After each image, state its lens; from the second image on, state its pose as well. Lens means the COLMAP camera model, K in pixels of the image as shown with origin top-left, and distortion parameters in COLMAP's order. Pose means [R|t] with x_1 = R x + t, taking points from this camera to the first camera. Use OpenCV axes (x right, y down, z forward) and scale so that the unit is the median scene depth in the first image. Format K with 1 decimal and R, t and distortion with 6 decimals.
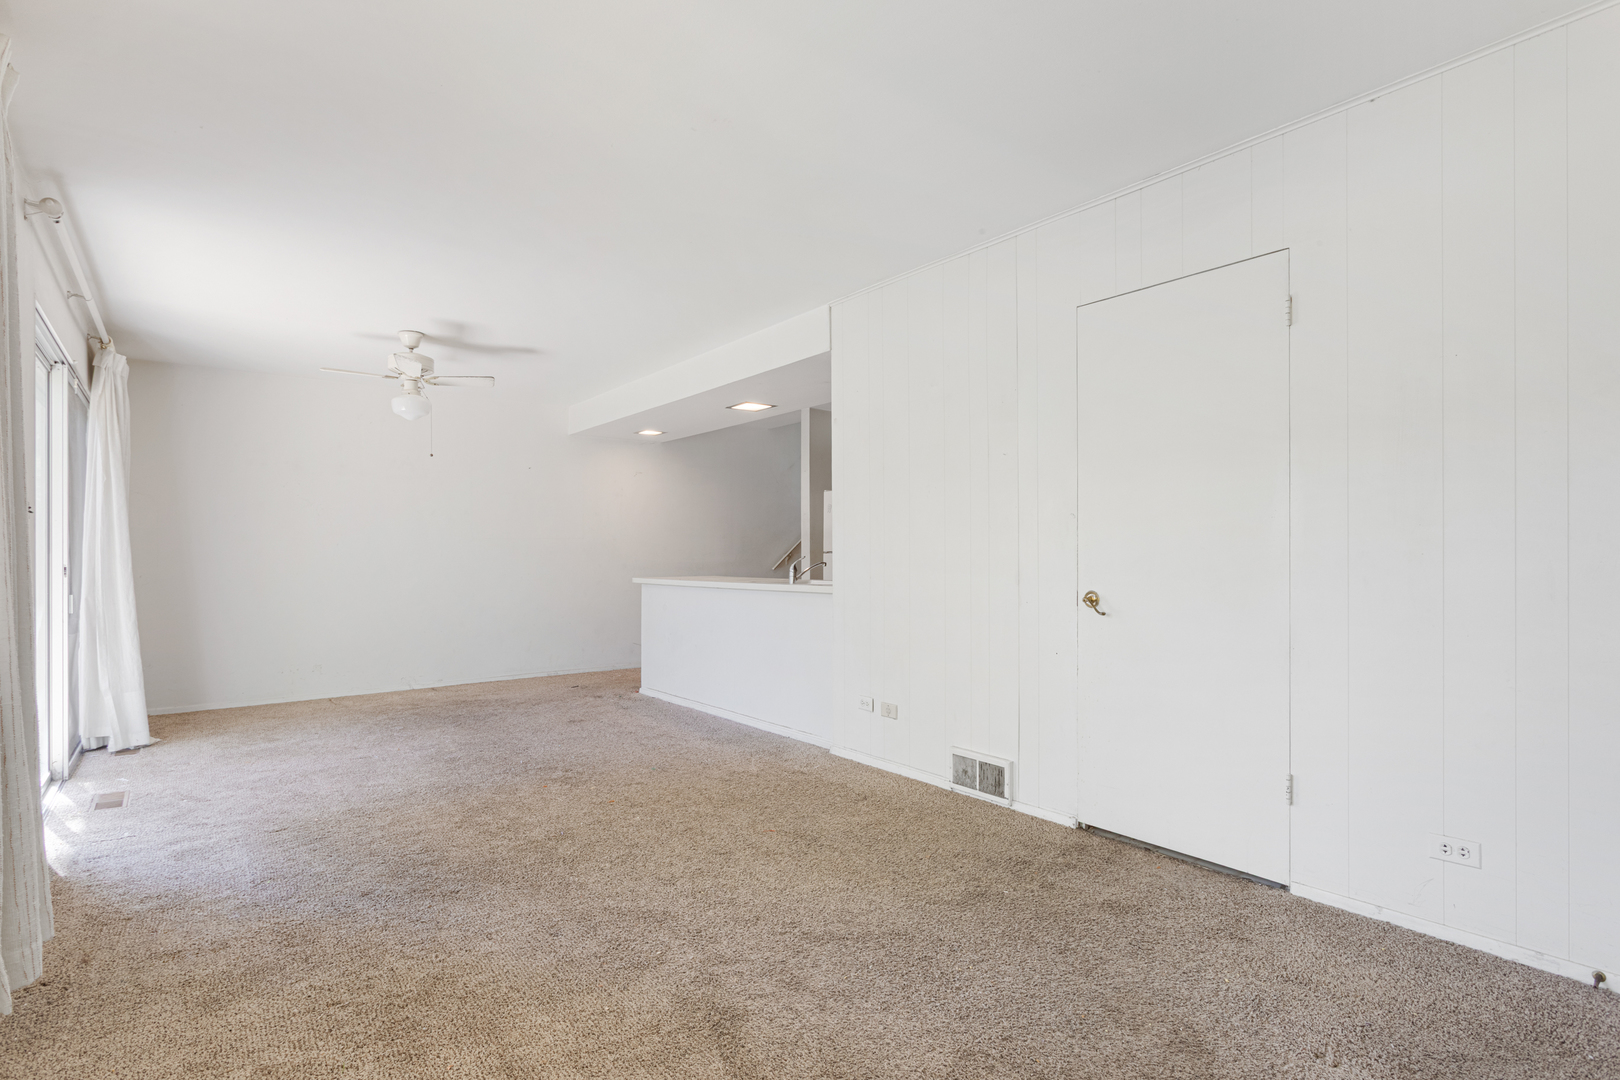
lens RADIAL K [[804.8, 0, 803.4], [0, 804.8, 559.2], [0, 0, 1]] dist [-0.002734, 0.000148]
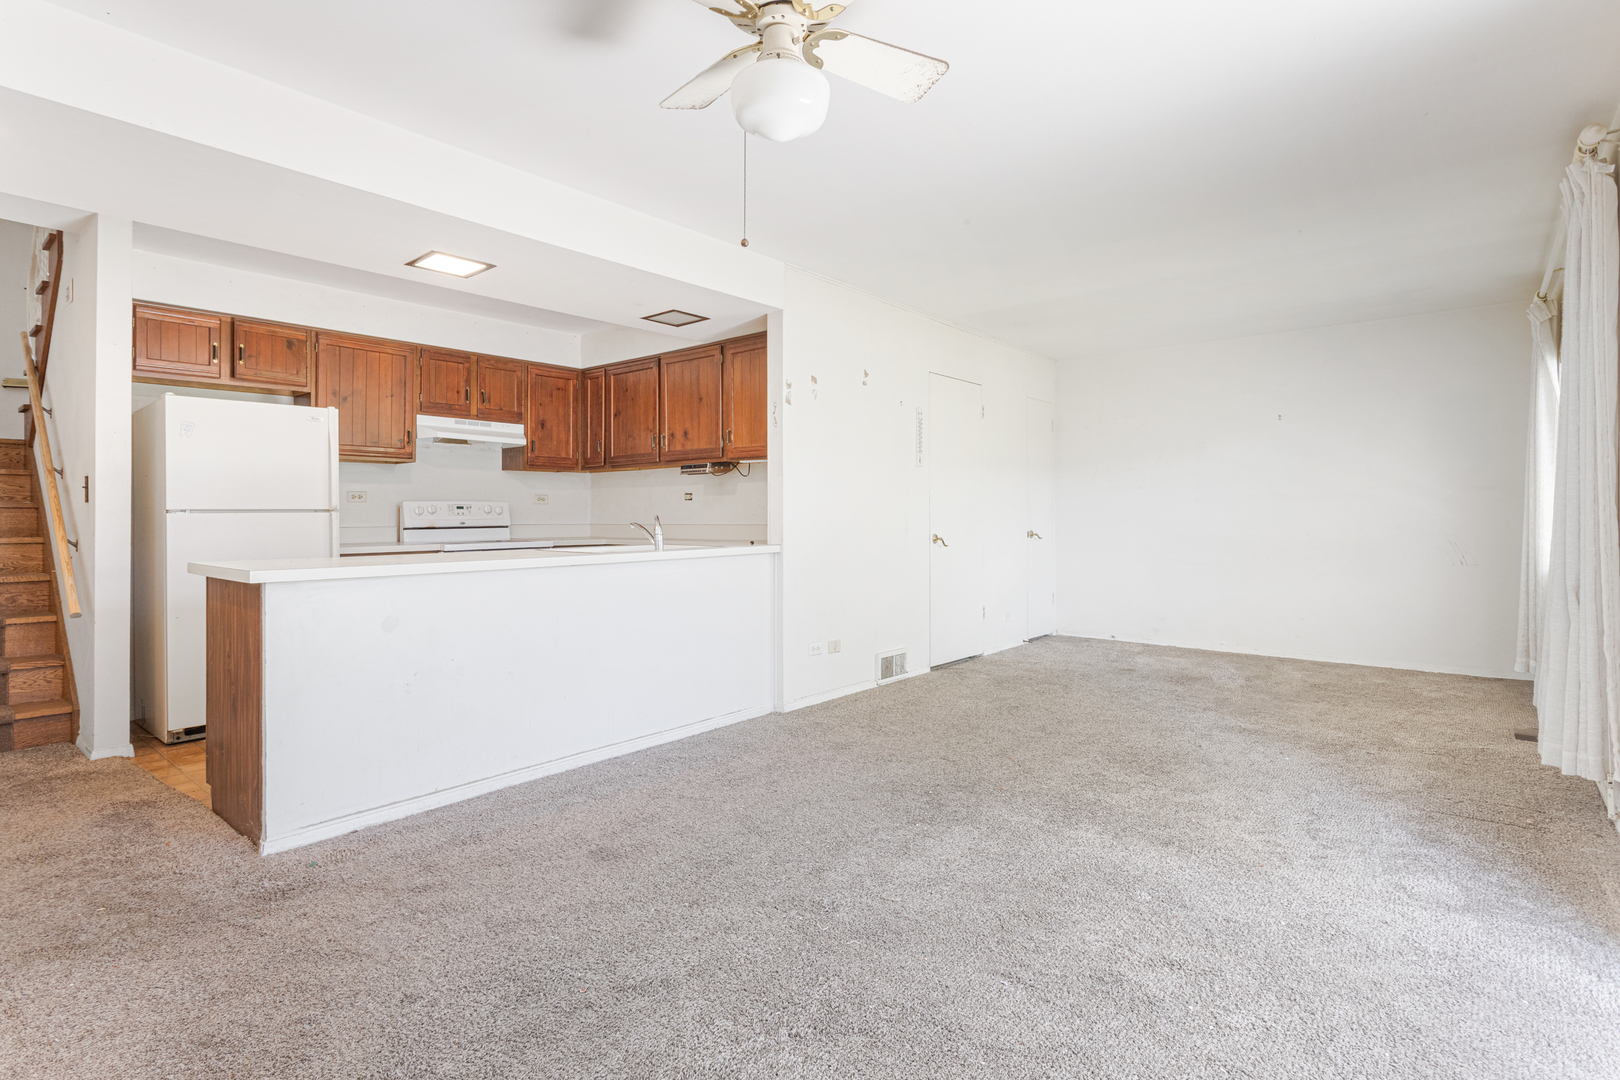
lens RADIAL K [[805.3, 0, 767.8], [0, 805.3, 510.9], [0, 0, 1]] dist [-0.003071, -0.000484]
pose [[-0.173512, 0.004049, 0.984823, -1.148474], [0.011204, 0.999935, -0.002137, -0.011116], [-0.984768, 0.010663, -0.173546, 1.431799]]
